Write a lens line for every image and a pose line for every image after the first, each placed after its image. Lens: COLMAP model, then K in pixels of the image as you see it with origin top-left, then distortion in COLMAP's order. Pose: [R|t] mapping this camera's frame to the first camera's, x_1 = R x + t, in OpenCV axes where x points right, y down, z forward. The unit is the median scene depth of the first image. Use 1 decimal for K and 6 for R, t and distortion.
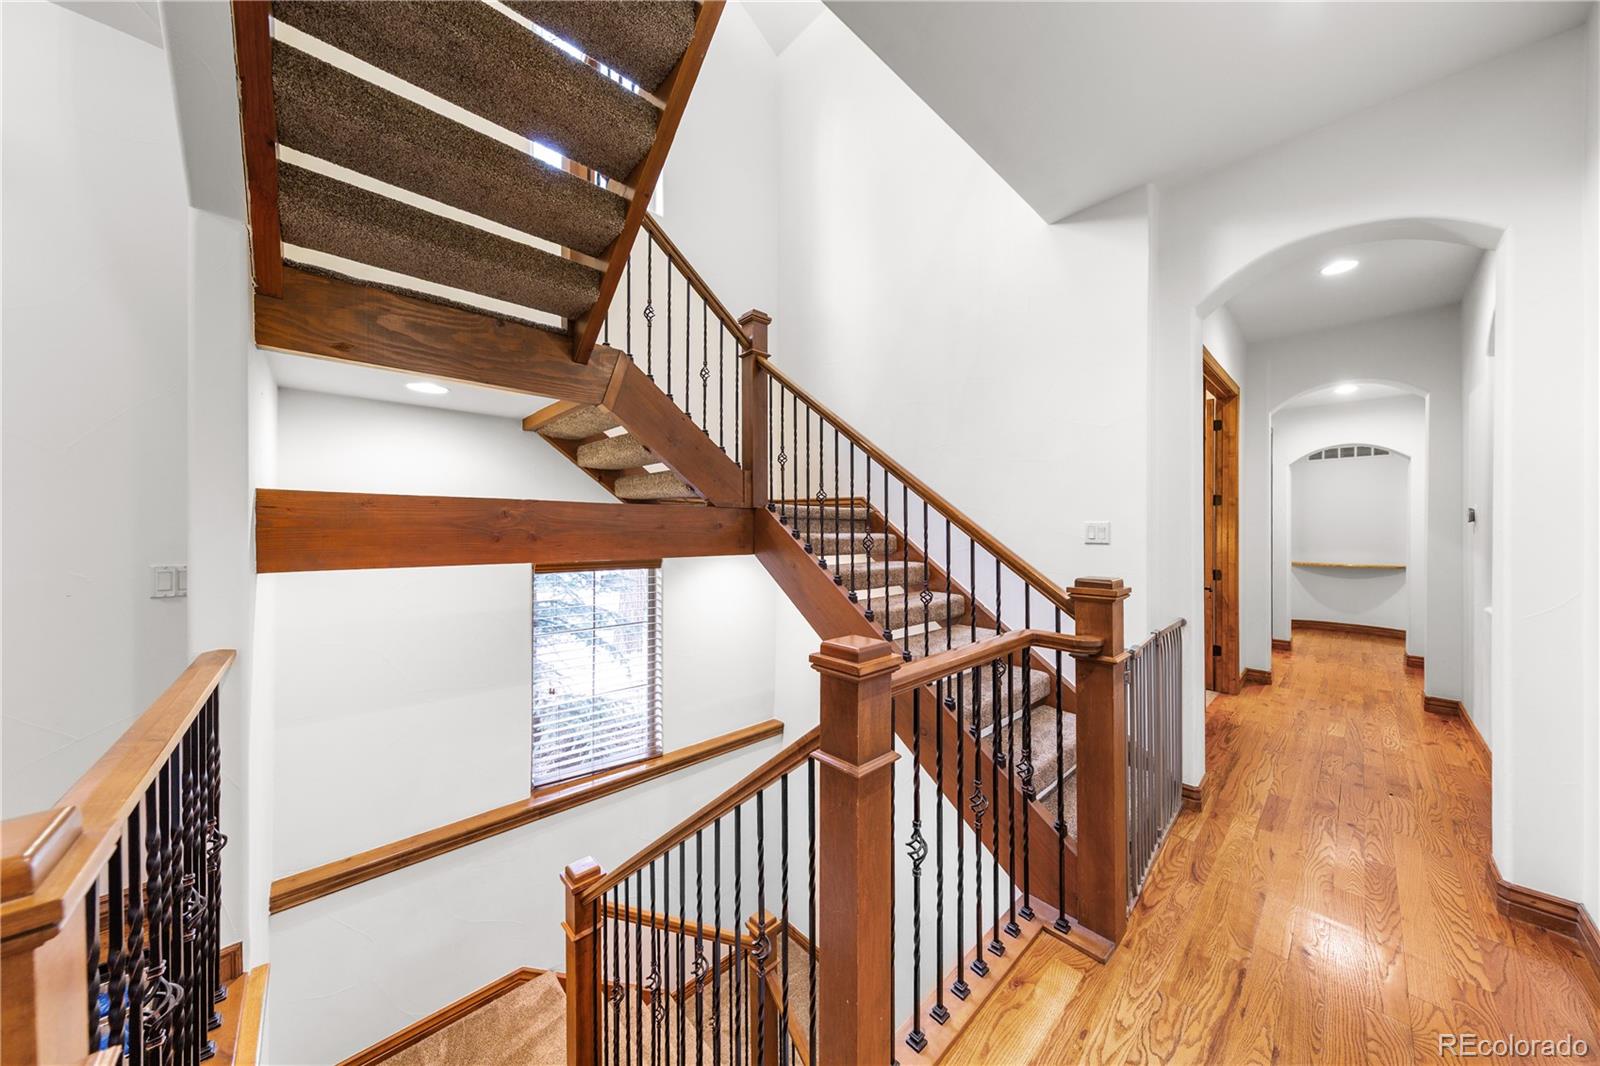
lens RADIAL K [[513.9, 0, 801.8], [0, 513.9, 530.9], [0, 0, 1]] dist [0.002870, 0.000111]
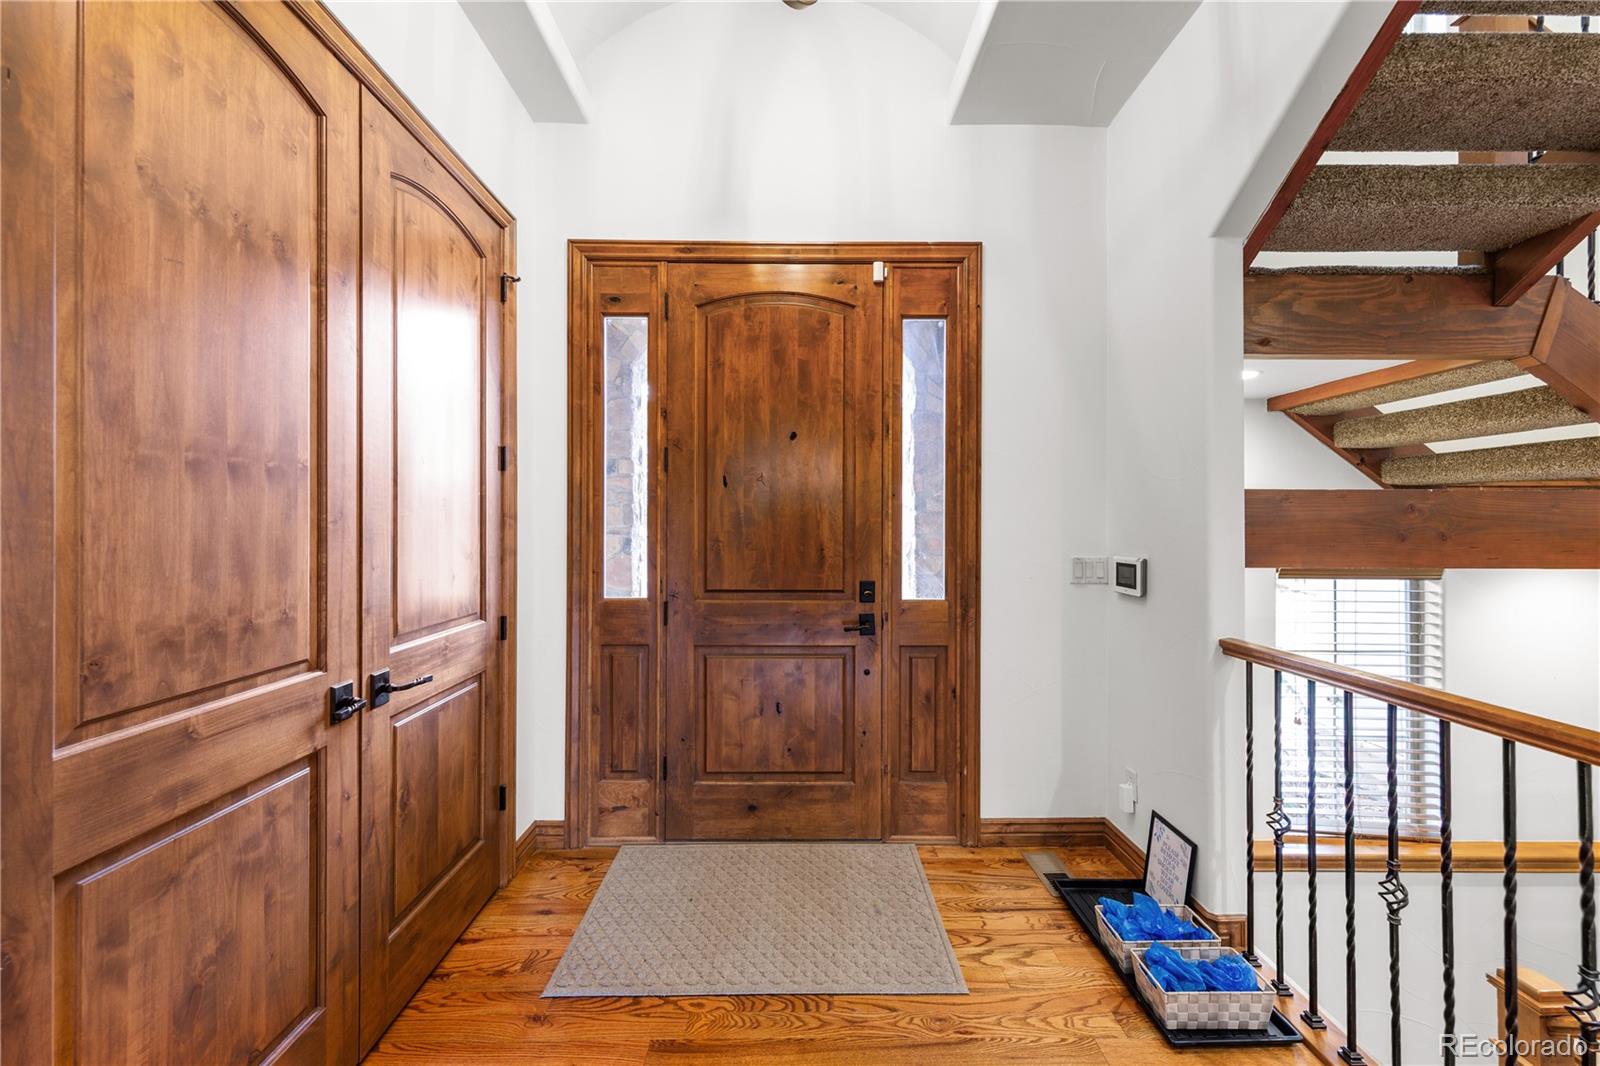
lens RADIAL K [[586.8, 0, 797.3], [0, 586.8, 530.6], [0, 0, 1]] dist [0.001542, 0.000152]
pose [[0.735155, -0.000981, -0.677898, -0.667841], [0.000708, 1.000000, -0.000679, 0.003303], [0.677898, 0.000019, 0.735156, -0.367633]]
